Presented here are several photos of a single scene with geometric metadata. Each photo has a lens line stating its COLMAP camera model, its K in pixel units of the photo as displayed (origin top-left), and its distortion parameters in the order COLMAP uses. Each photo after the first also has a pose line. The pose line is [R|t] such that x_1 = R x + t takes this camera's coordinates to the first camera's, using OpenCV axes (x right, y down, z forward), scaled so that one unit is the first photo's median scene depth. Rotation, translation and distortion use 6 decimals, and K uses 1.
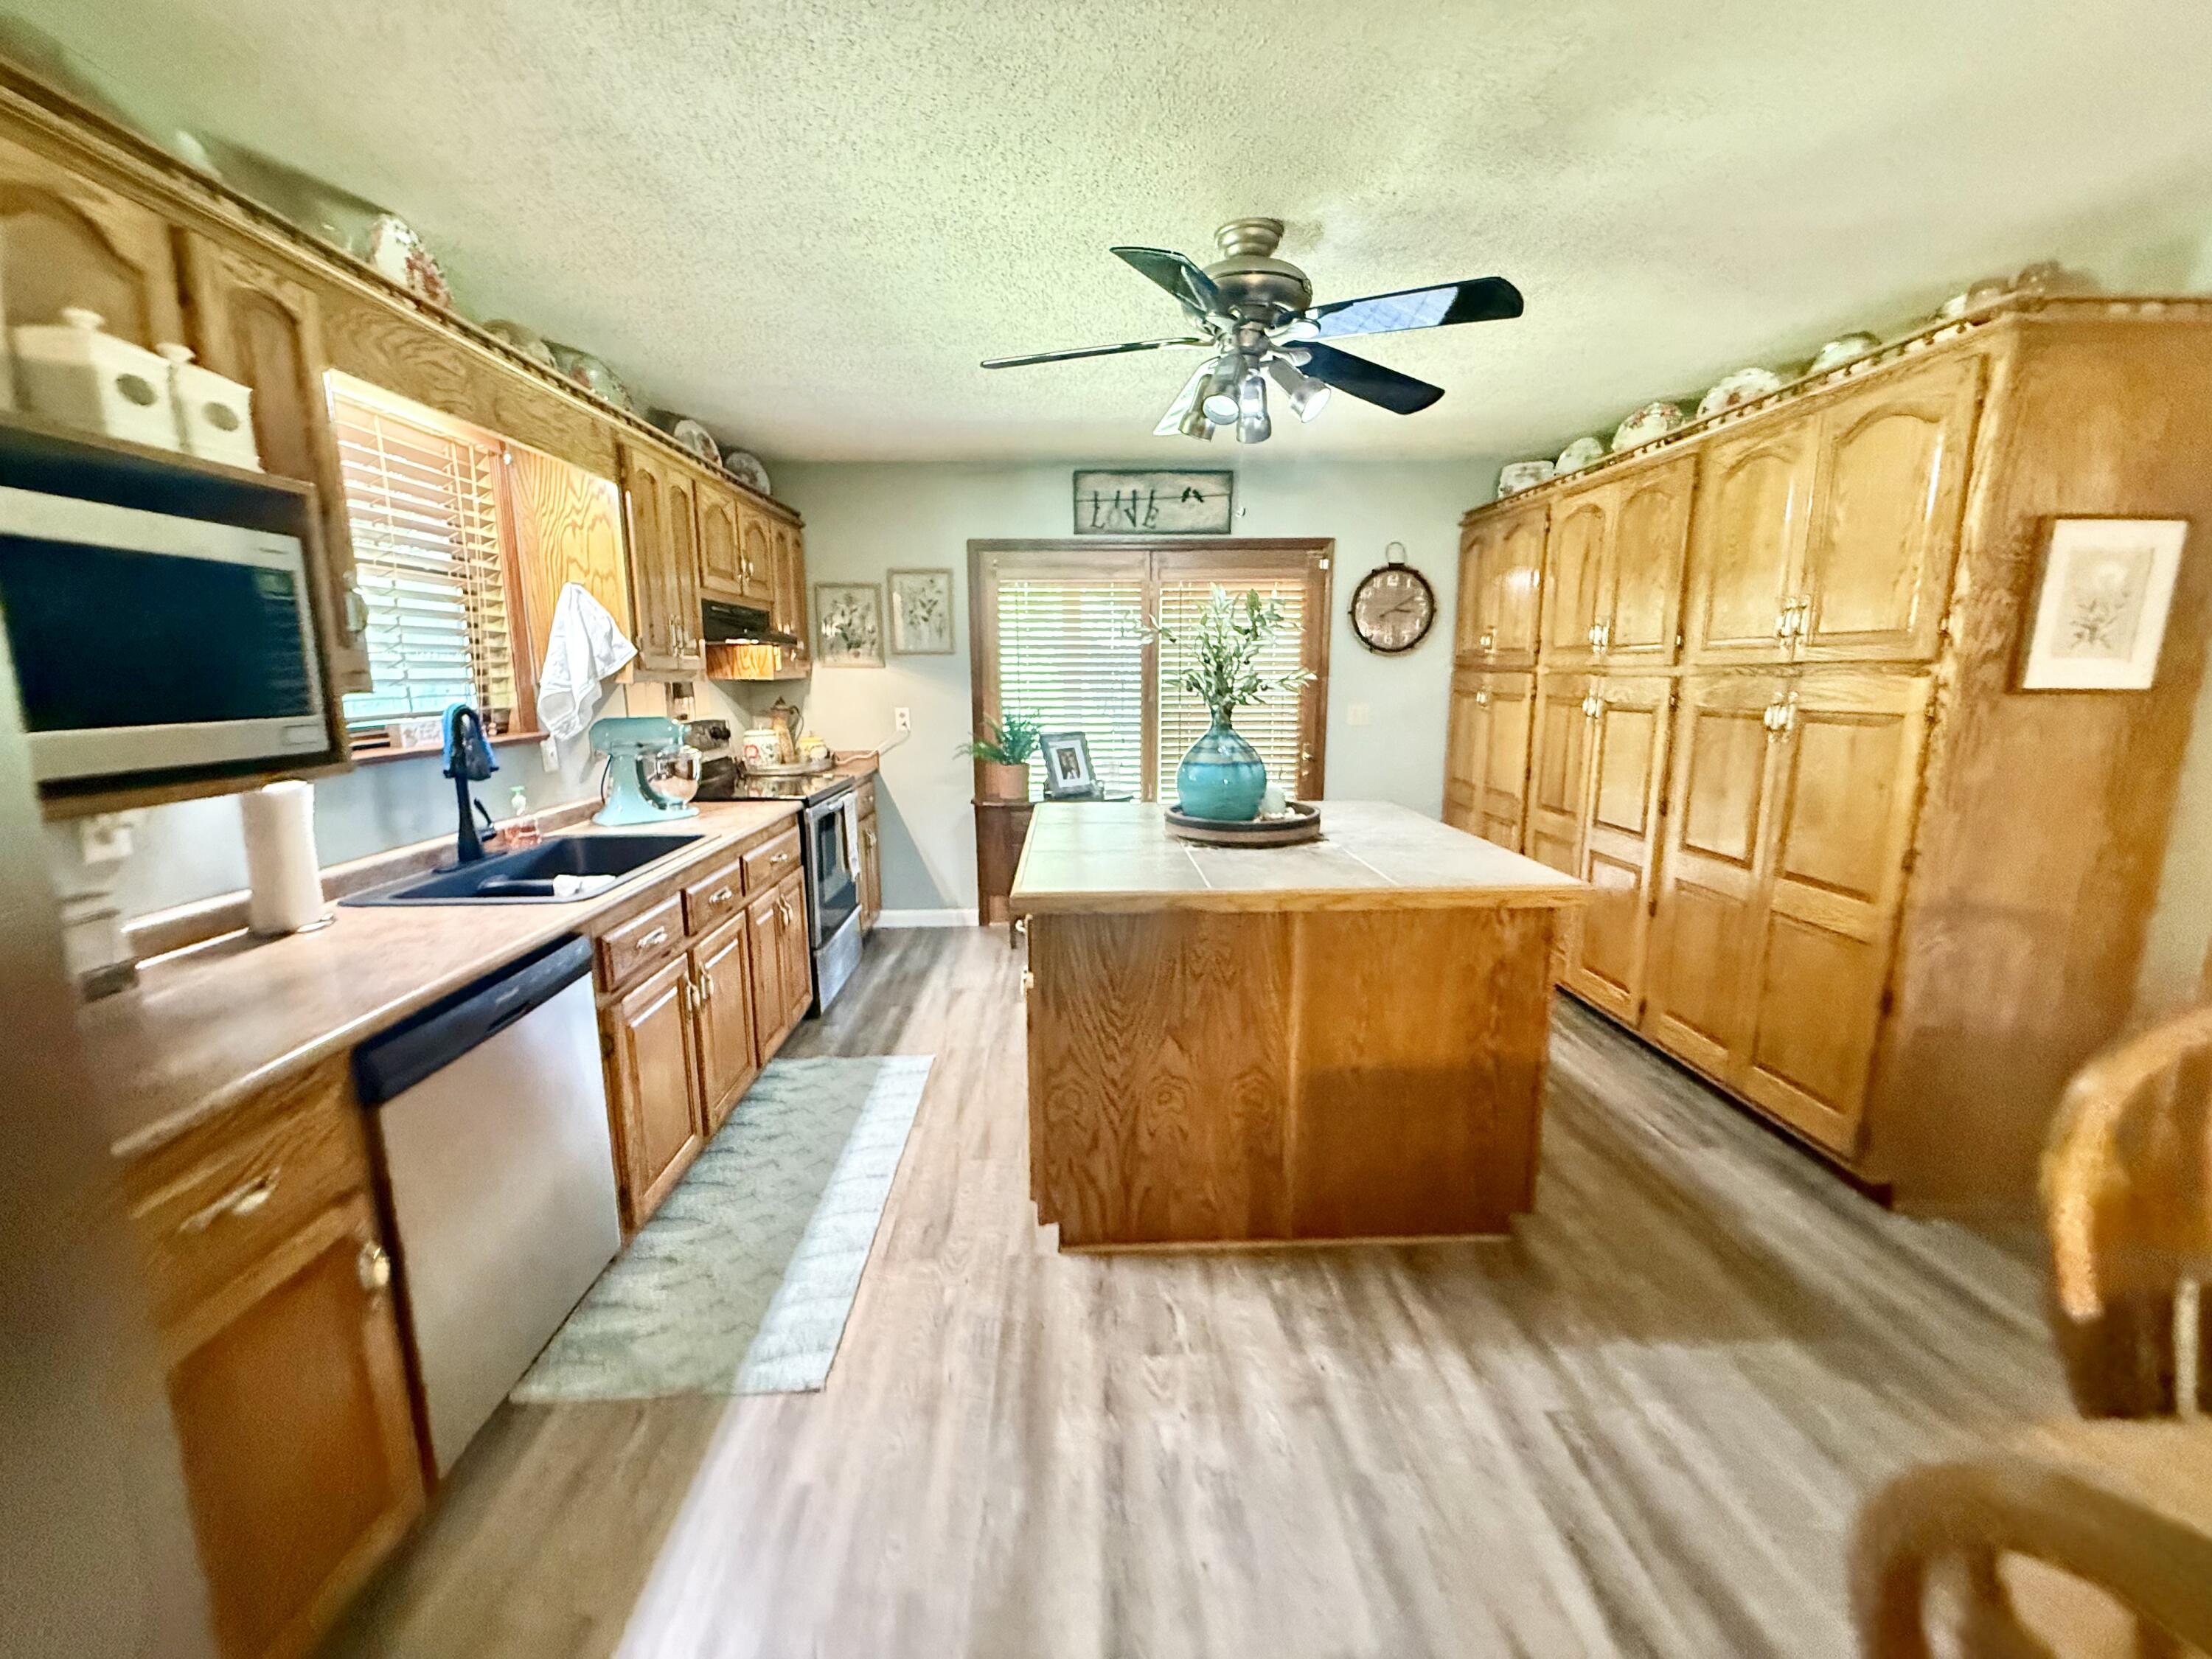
lens RADIAL K [[883.0, 0, 1100.4], [0, 883.0, 828.3], [0, 0, 1]] dist [-0.002370, 0.000357]
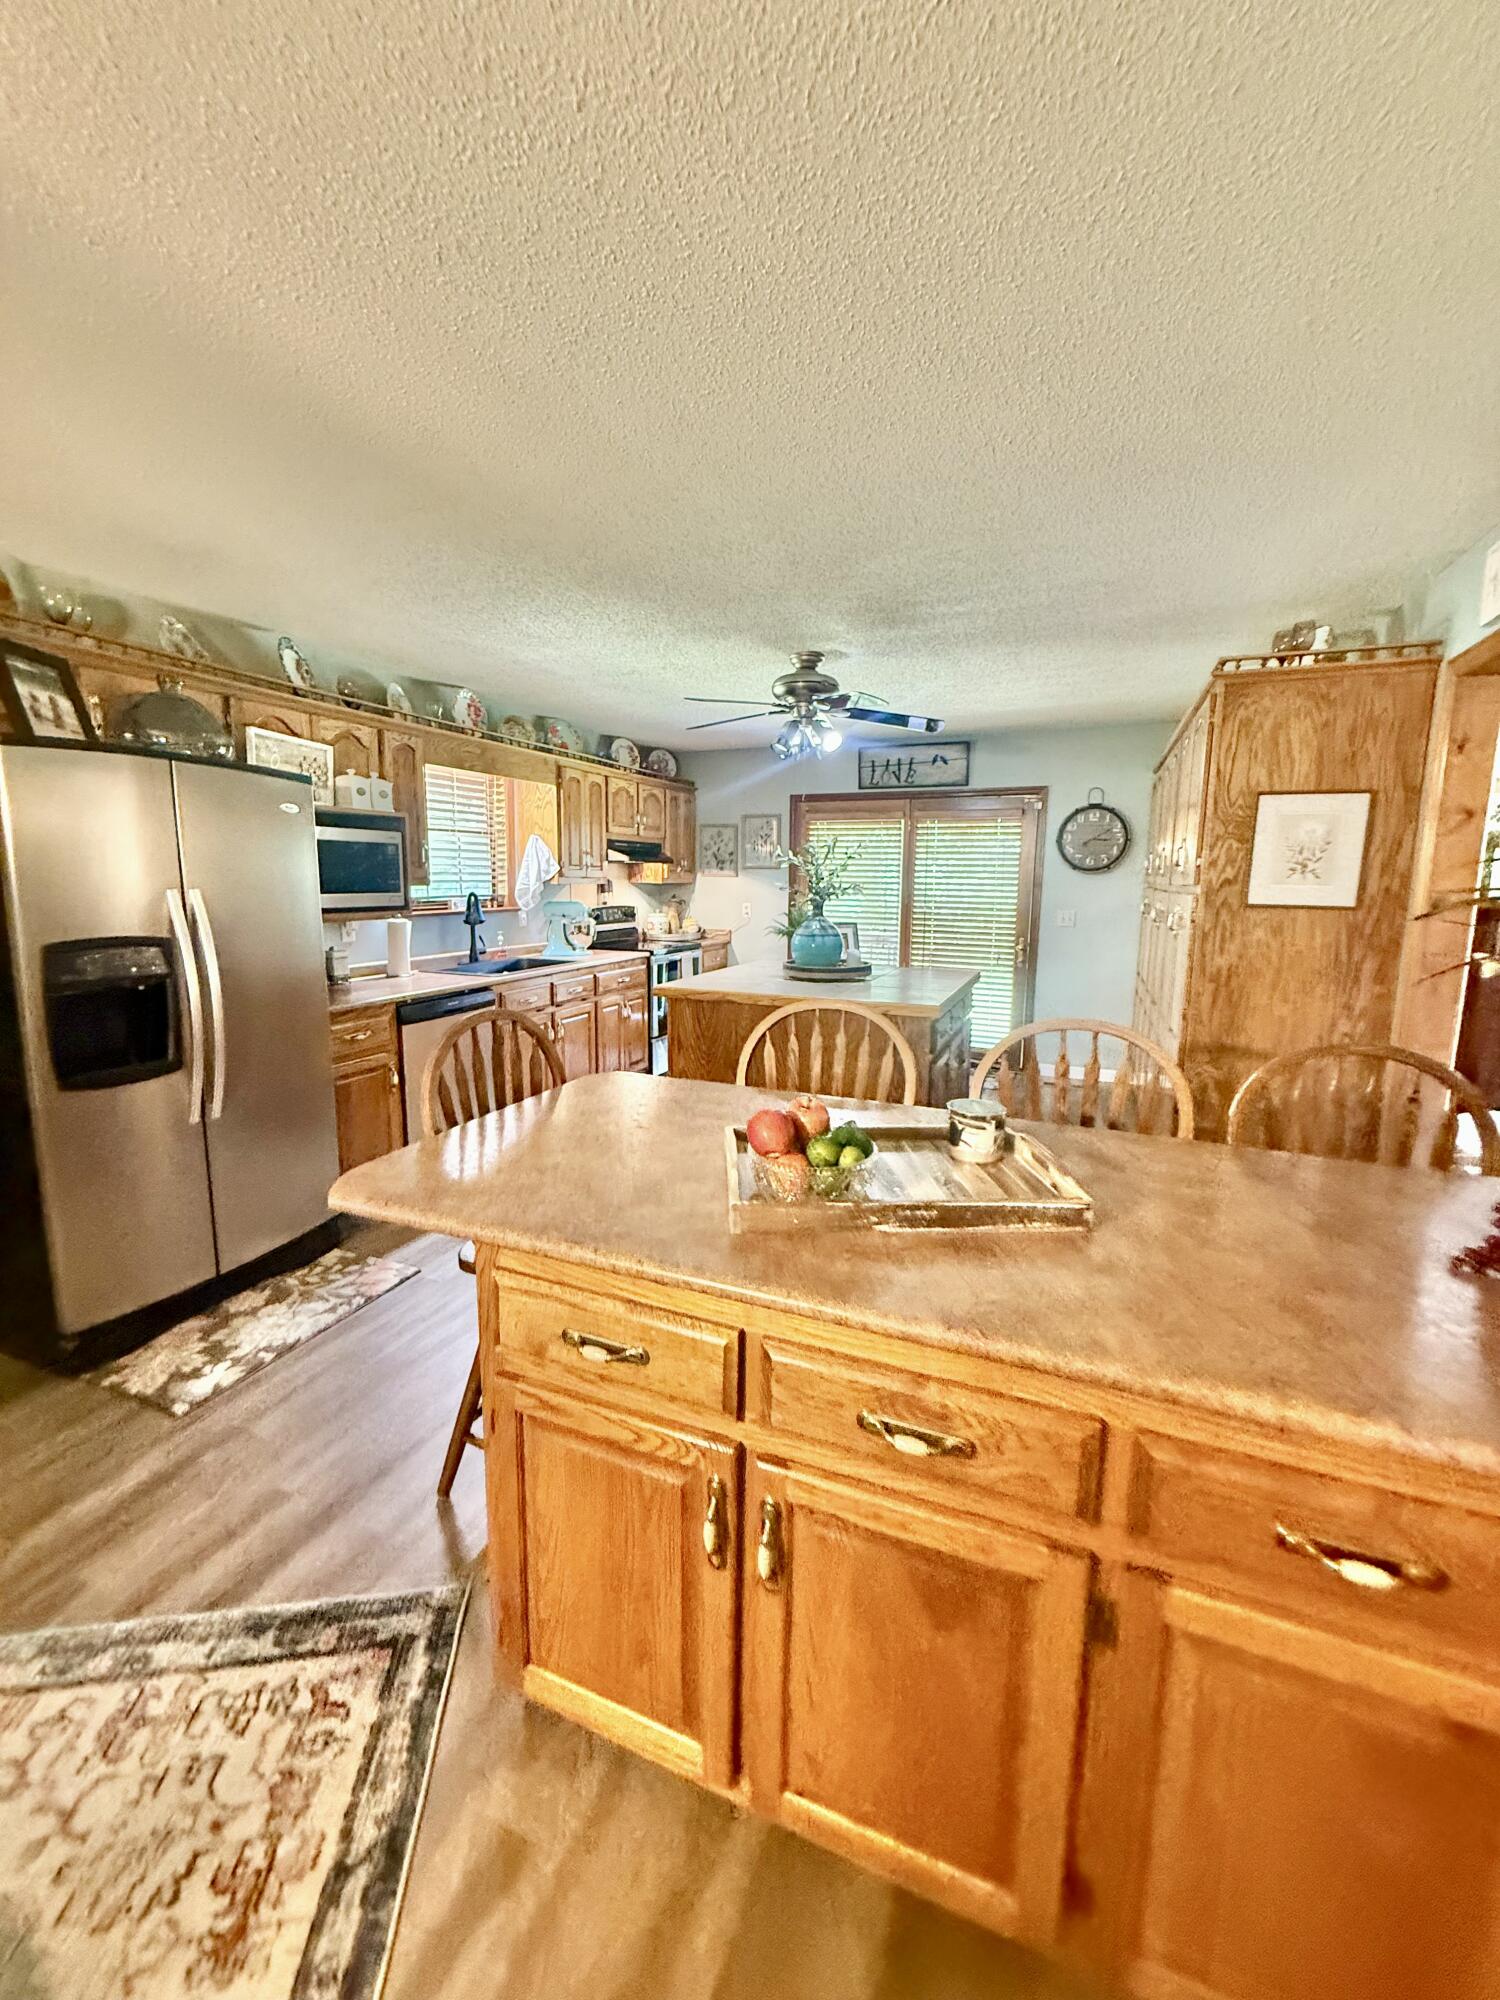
lens RADIAL K [[798.4, 0, 752.9], [0, 798.4, 995.3], [0, 0, 1]] dist [-0.002370, 0.000357]
pose [[0.909809, 0.075175, -0.408161, 0.644250], [-0.087719, 0.996072, -0.012073, 0.070584], [0.405650, 0.046788, 0.912830, -0.465460]]
